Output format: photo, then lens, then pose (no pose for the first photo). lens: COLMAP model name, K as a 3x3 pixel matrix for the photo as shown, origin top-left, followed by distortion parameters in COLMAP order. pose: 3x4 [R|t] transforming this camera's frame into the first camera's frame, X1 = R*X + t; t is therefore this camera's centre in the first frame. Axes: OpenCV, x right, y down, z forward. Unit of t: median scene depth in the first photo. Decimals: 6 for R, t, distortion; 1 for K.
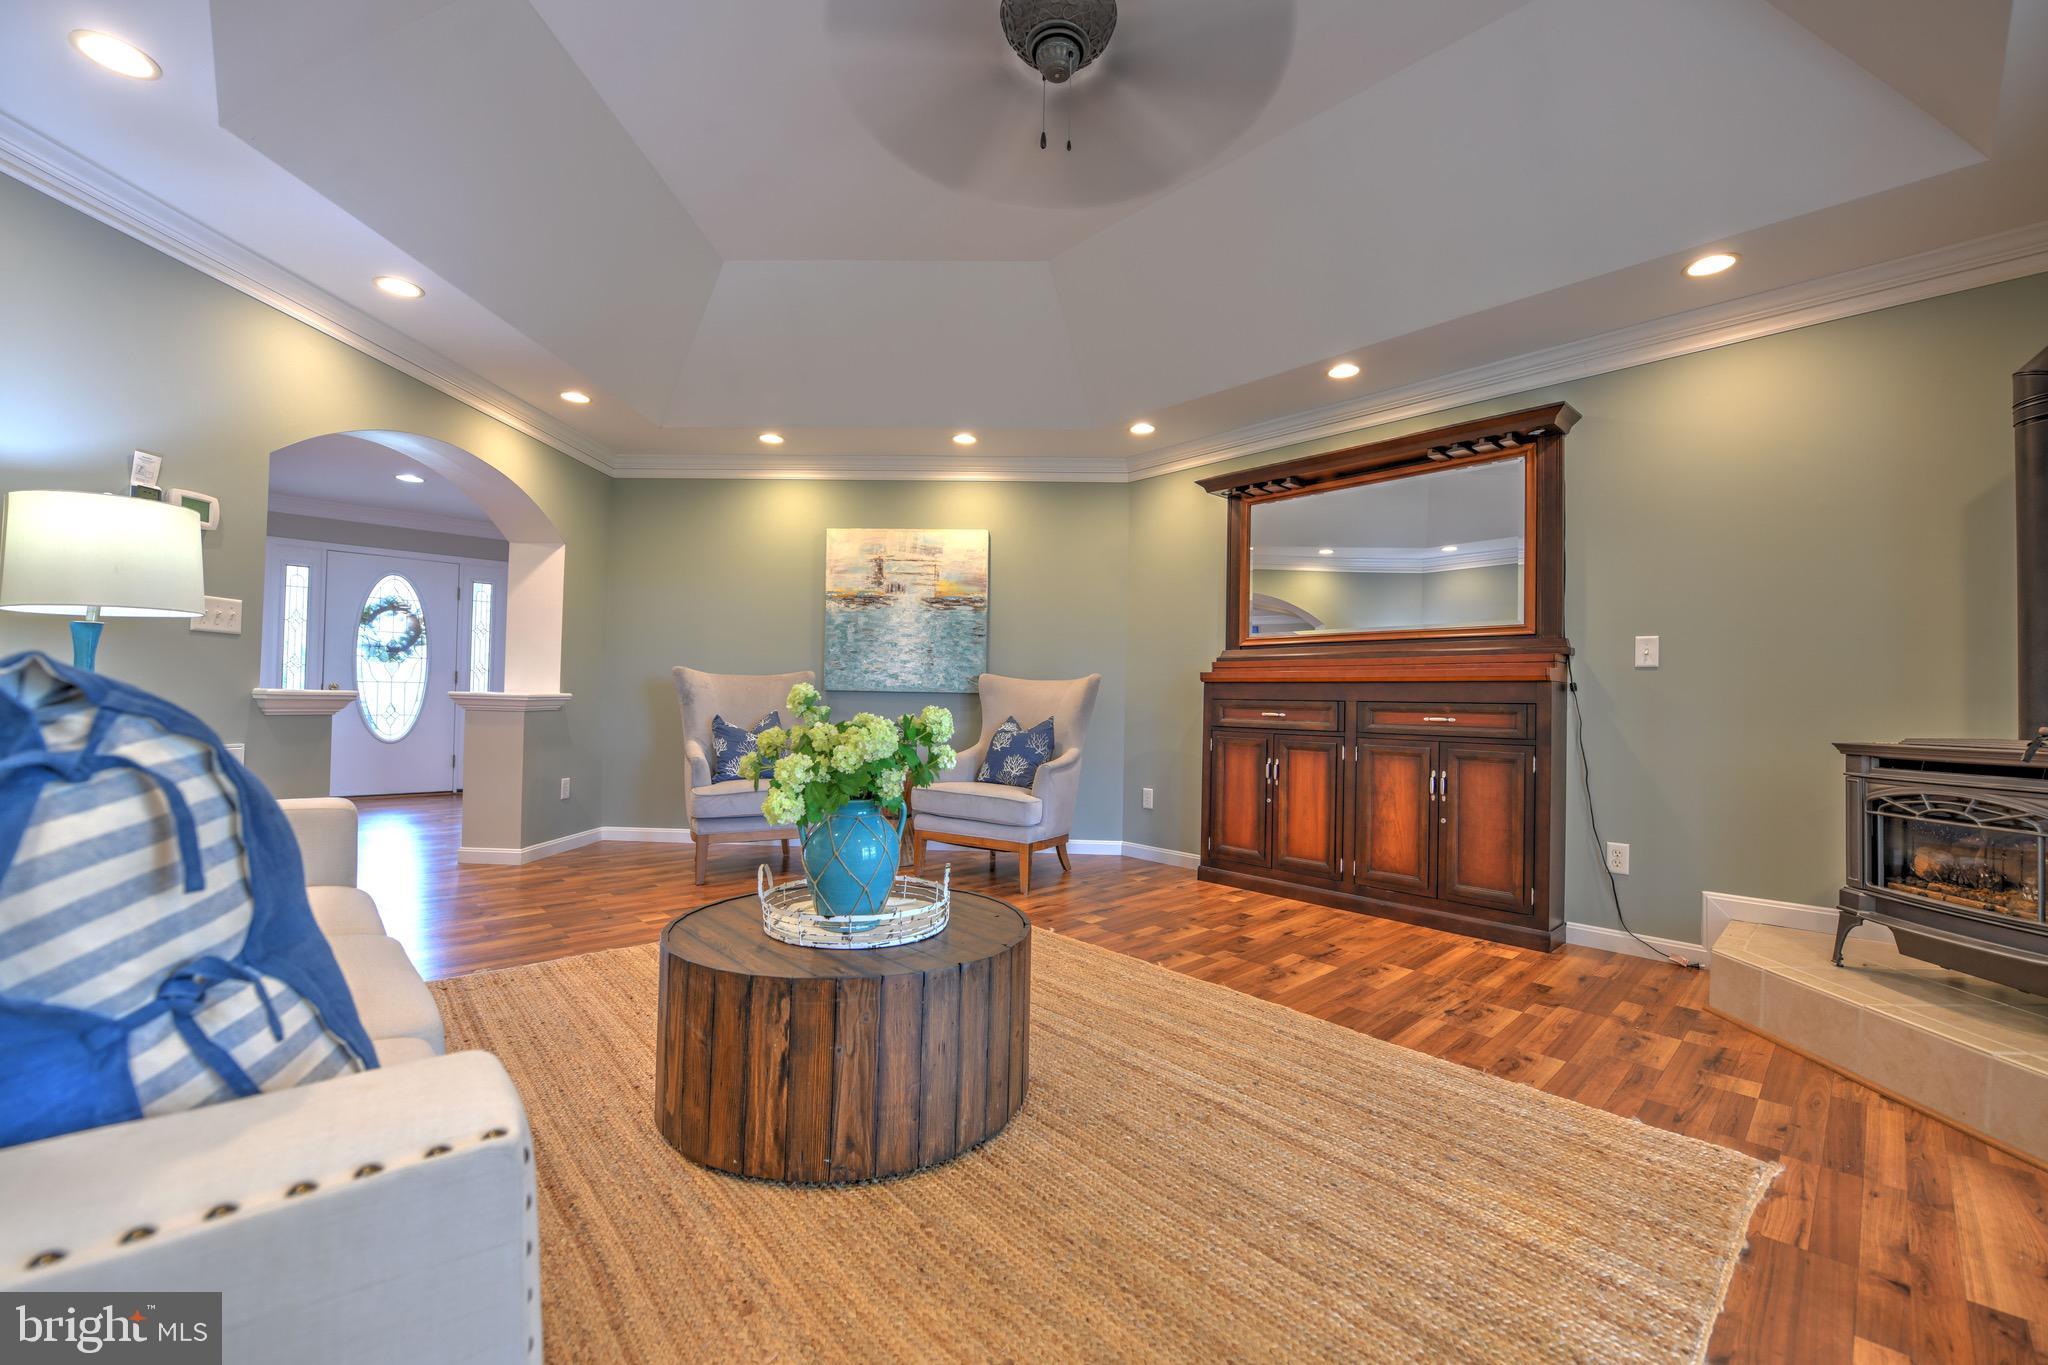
lens RADIAL K [[818.5, 0, 1024.9], [0, 818.5, 685.5], [0, 0, 1]] dist [-0.015308, -0.001207]
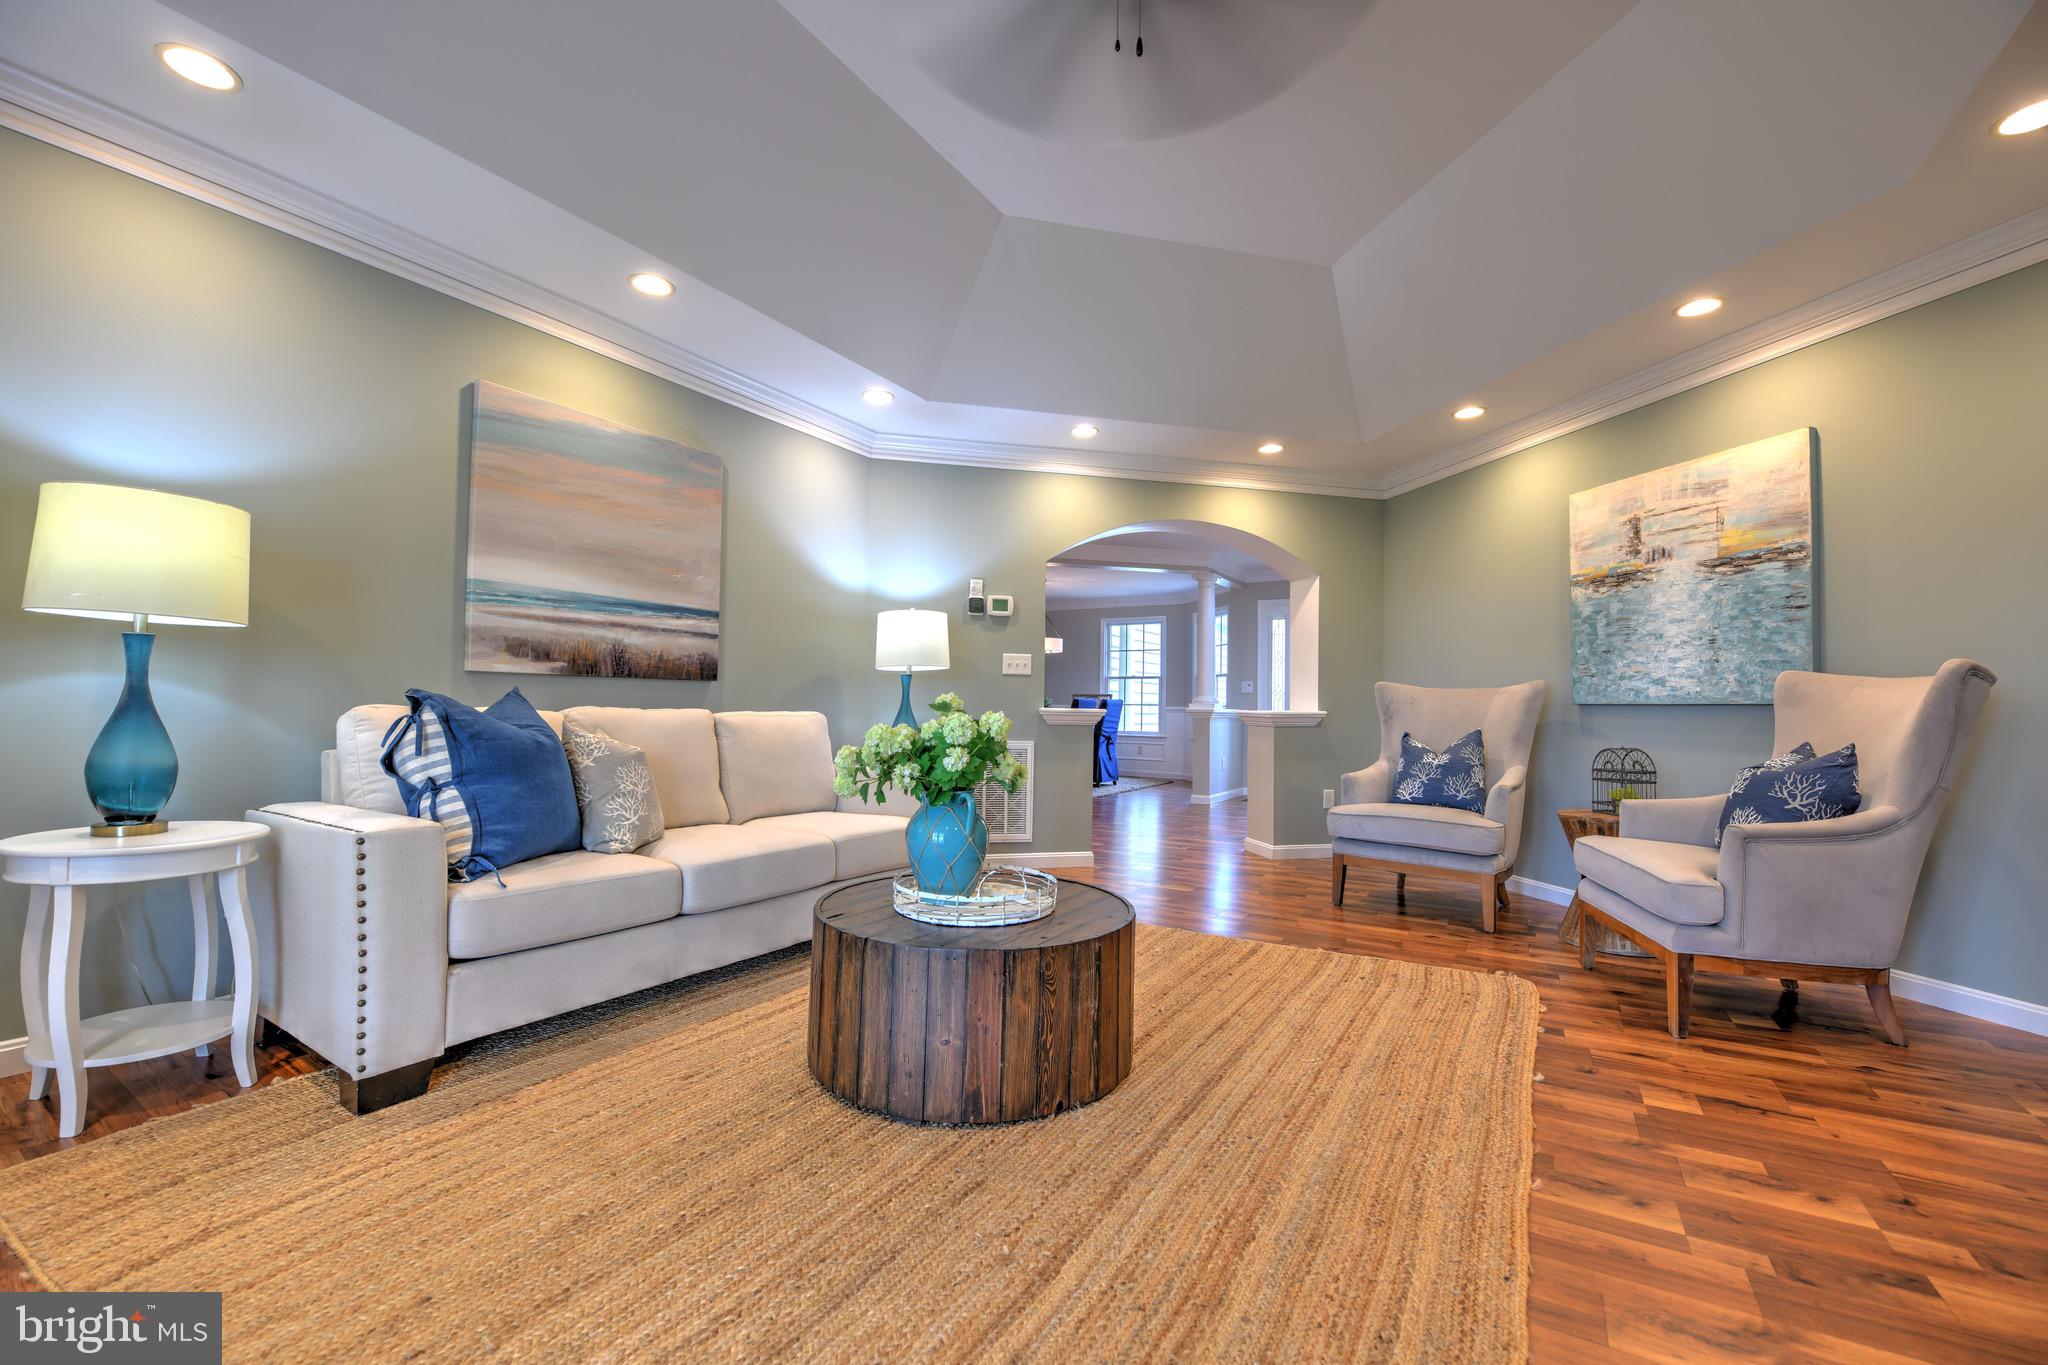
lens RADIAL K [[818.5, 0, 1023.9], [0, 818.5, 682.1], [0, 0, 1]] dist [-0.015308, -0.001207]
pose [[0.265664, -0.044967, -0.963016, 0.356313], [0.009836, 0.998986, -0.043933, 0.013630], [0.964015, 0.002199, 0.265837, 0.300622]]
